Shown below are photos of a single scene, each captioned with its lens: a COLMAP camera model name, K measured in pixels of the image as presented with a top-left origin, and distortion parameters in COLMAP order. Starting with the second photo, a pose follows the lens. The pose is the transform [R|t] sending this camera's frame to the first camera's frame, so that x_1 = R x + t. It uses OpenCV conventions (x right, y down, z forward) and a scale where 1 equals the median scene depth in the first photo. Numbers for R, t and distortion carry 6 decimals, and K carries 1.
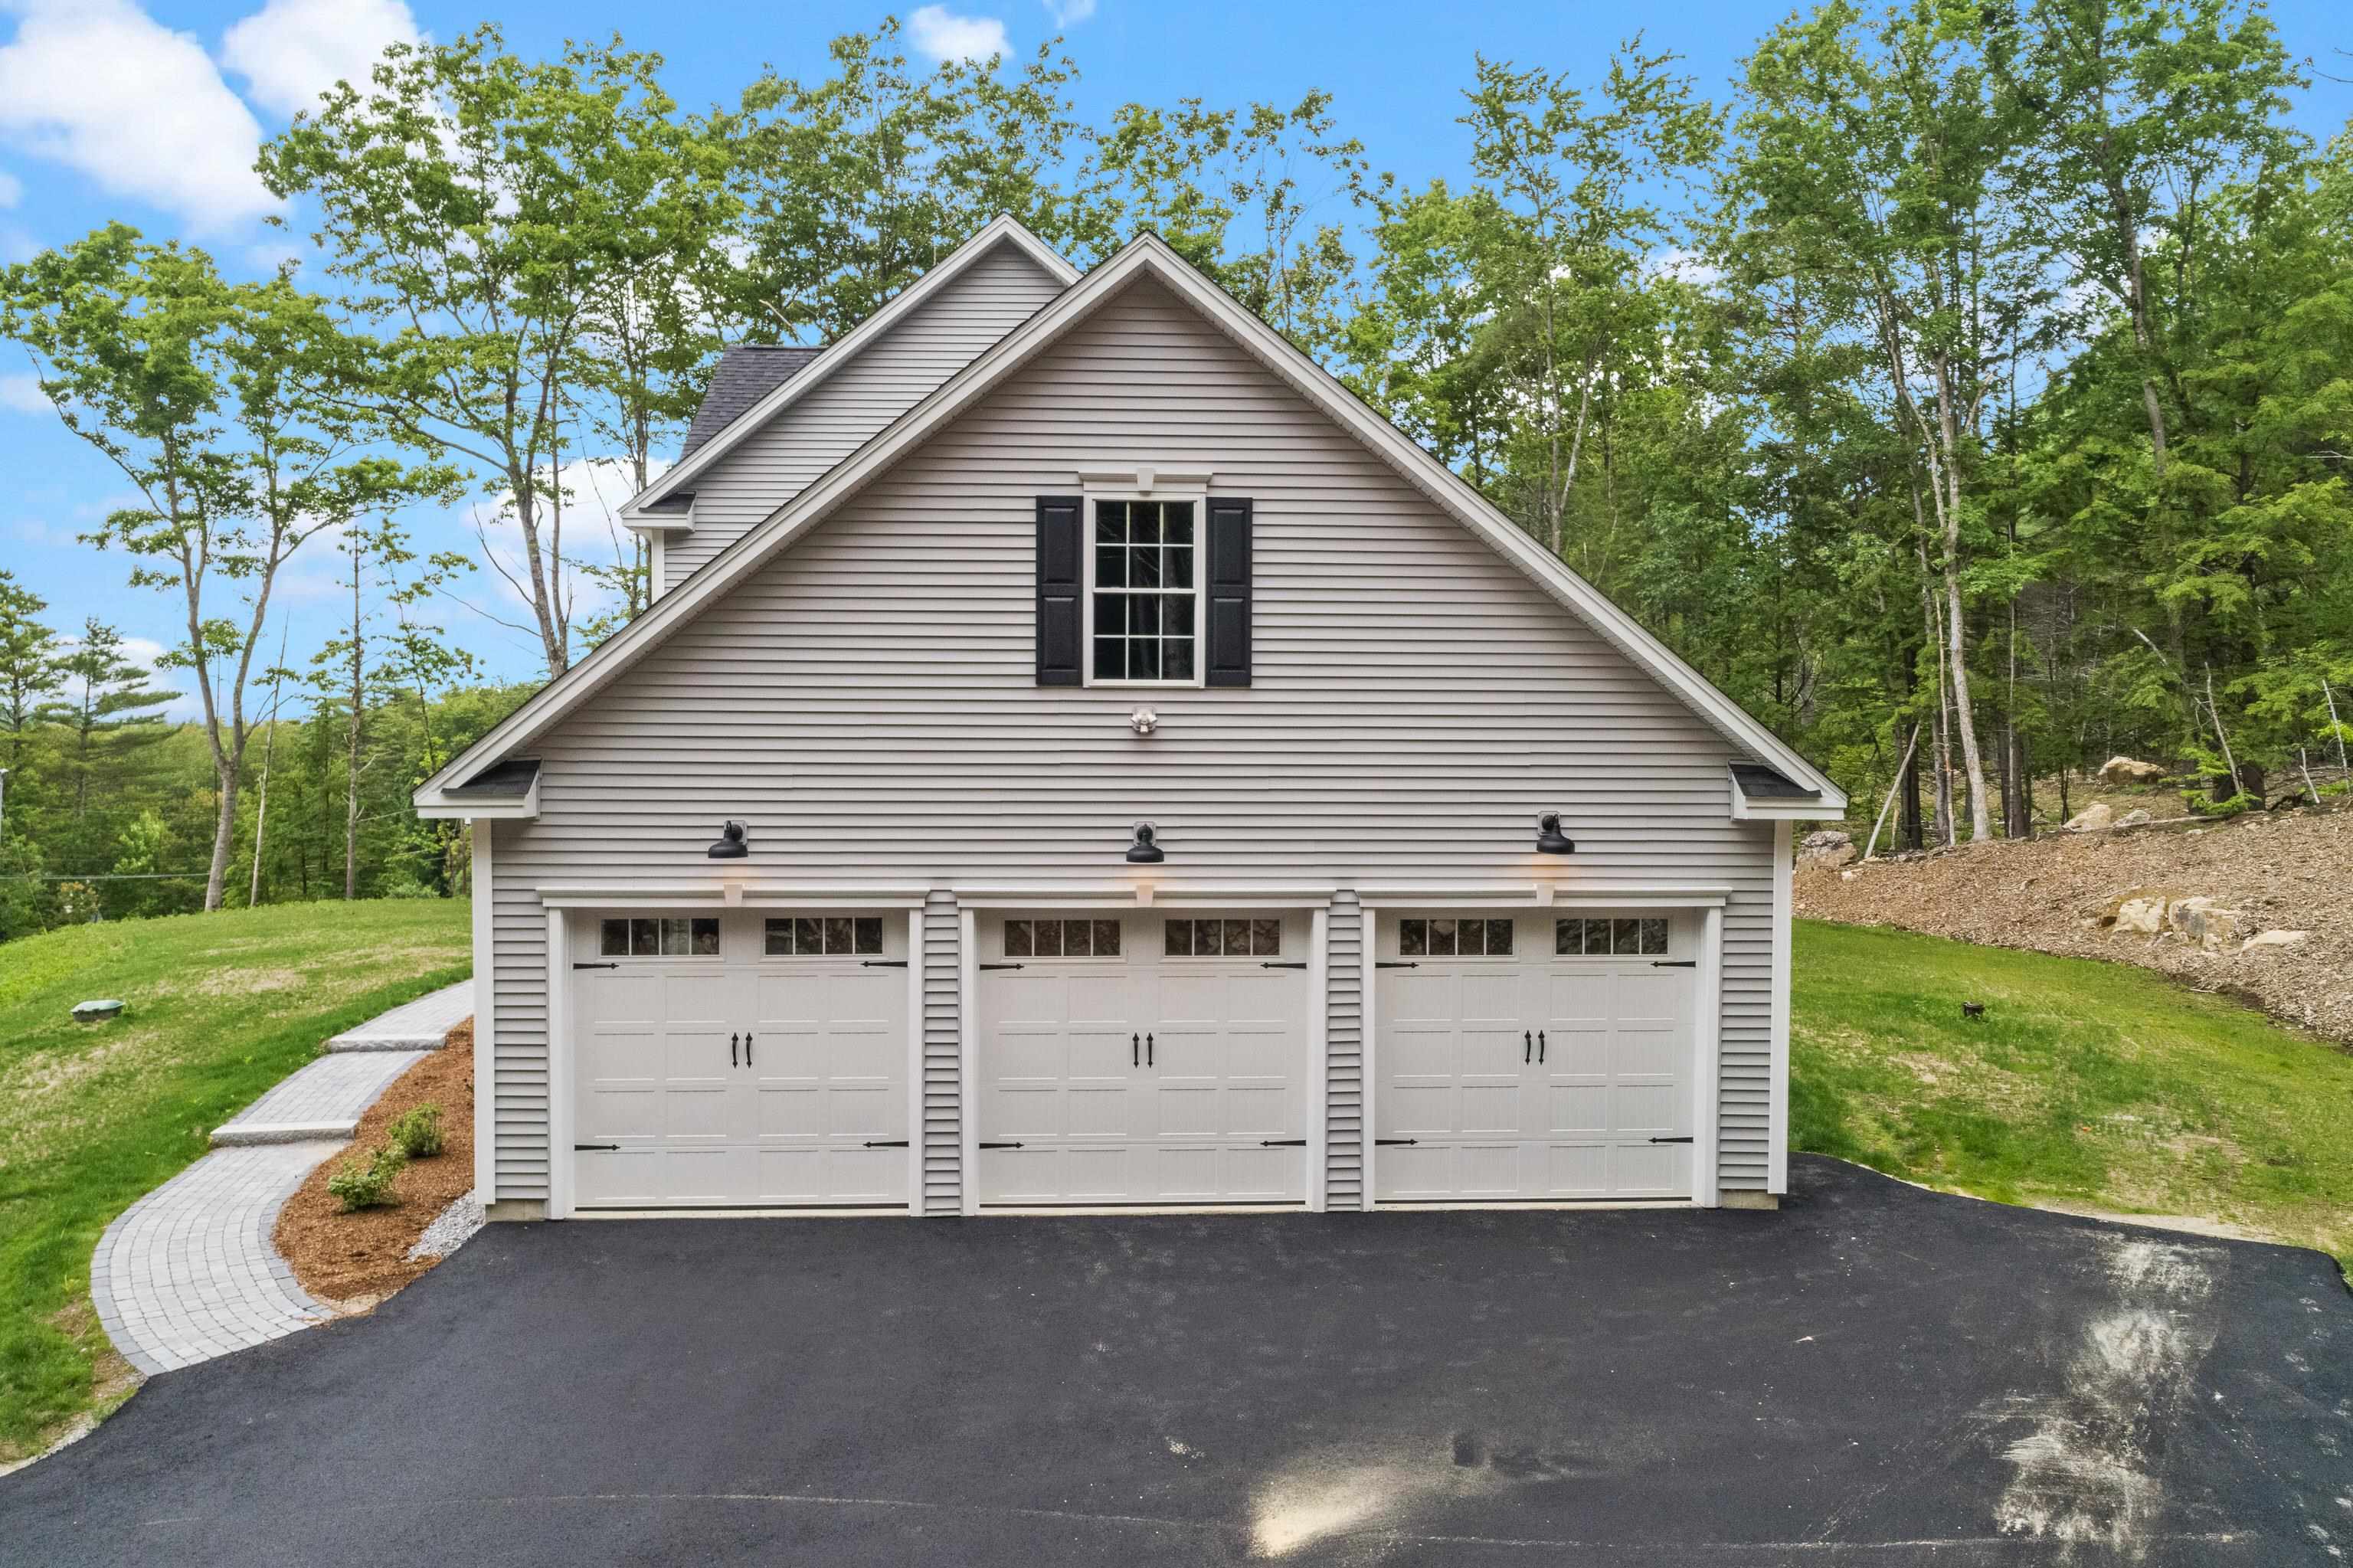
lens RADIAL K [[1589.5, 0, 1152.9], [0, 1589.5, 783.9], [0, 0, 1]] dist [0.004114, 0.002452]
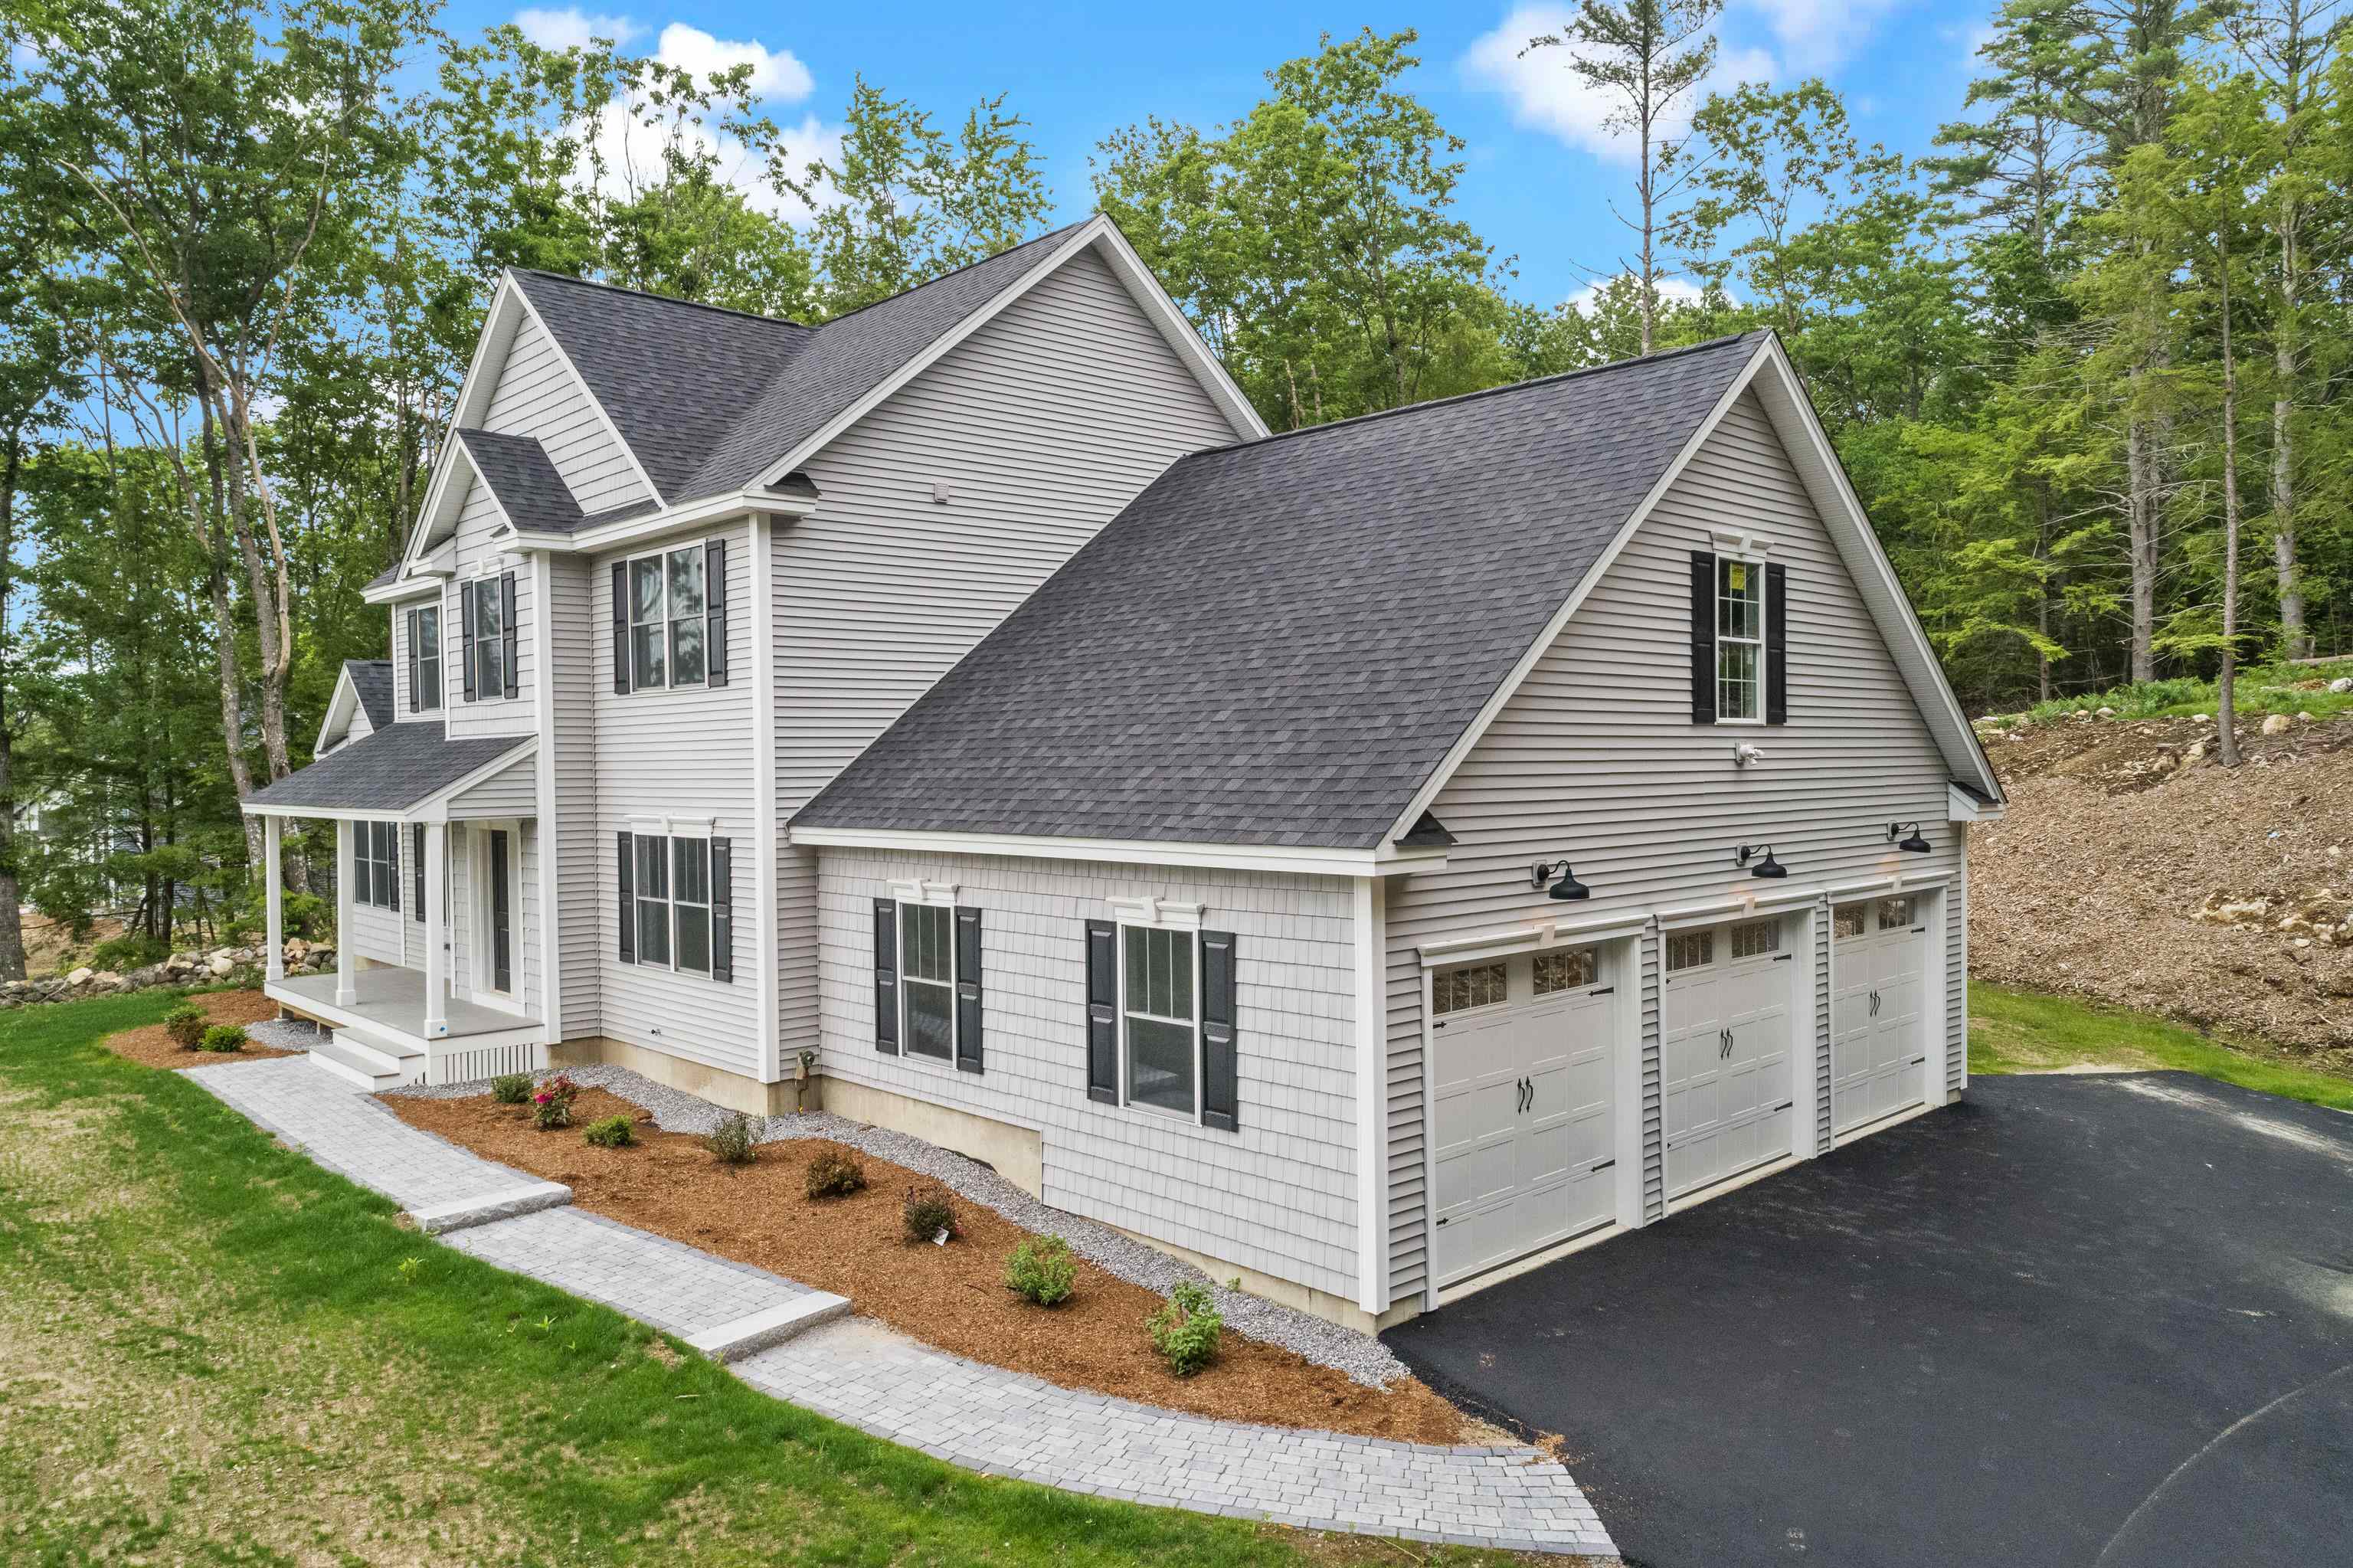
lens RADIAL K [[1589.5, 0, 1174.2], [0, 1589.5, 769.2], [0, 0, 1]] dist [0.004114, 0.002452]
pose [[0.754814, -0.015083, 0.655765, -1.067087], [0.019955, 0.999801, 0.000027, -0.037041], [-0.655635, 0.013066, 0.754965, 0.406252]]
